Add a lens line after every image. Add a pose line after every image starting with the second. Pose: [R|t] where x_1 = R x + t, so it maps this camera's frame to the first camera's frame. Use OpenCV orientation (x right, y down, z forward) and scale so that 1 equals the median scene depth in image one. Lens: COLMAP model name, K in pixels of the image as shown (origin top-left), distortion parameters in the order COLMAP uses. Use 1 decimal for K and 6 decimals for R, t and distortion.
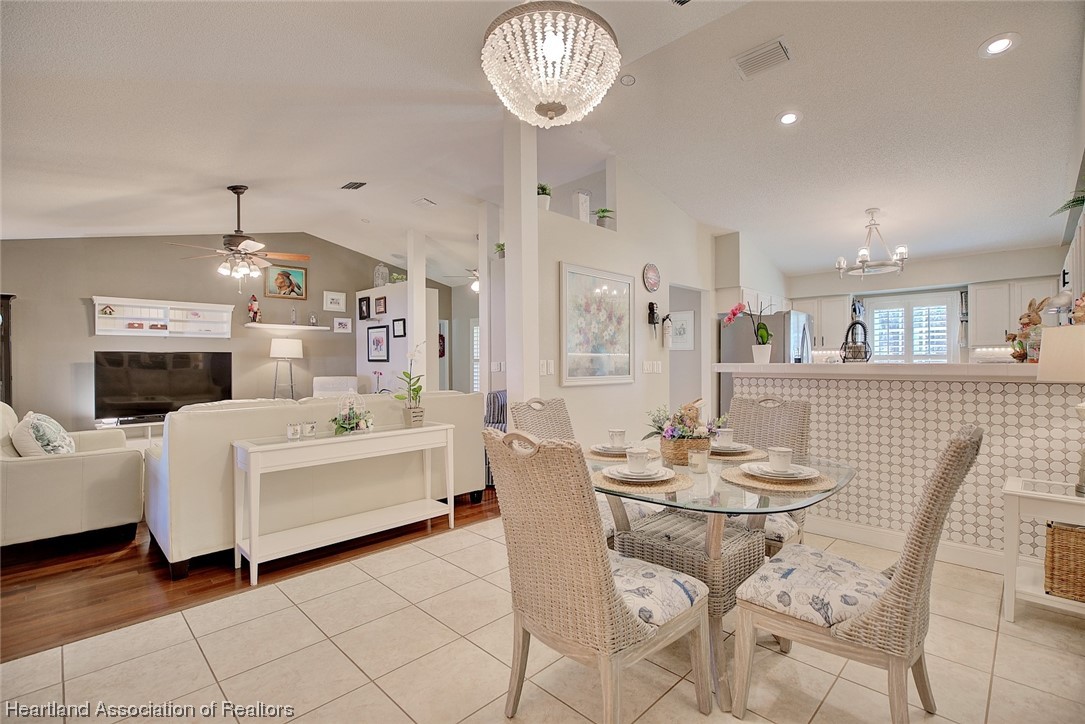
lens RADIAL K [[492.4, 0, 543.3], [0, 492.4, 363.1], [0, 0, 1]] dist [-0.002995, -0.000654]
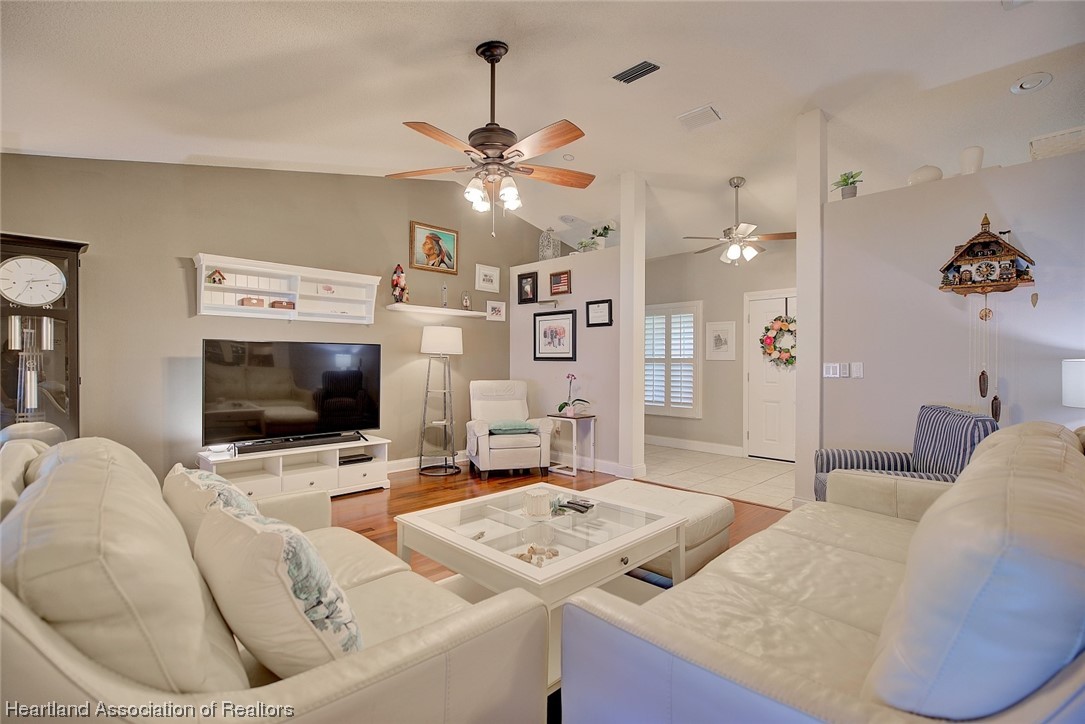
lens RADIAL K [[492.4, 0, 543.3], [0, 492.4, 363.1], [0, 0, 1]] dist [-0.002995, -0.000654]
pose [[0.999914, 0.010288, -0.008183, -0.372026], [-0.010302, 0.999945, -0.001699, 0.002693], [0.008165, 0.001783, 0.999965, 0.291859]]
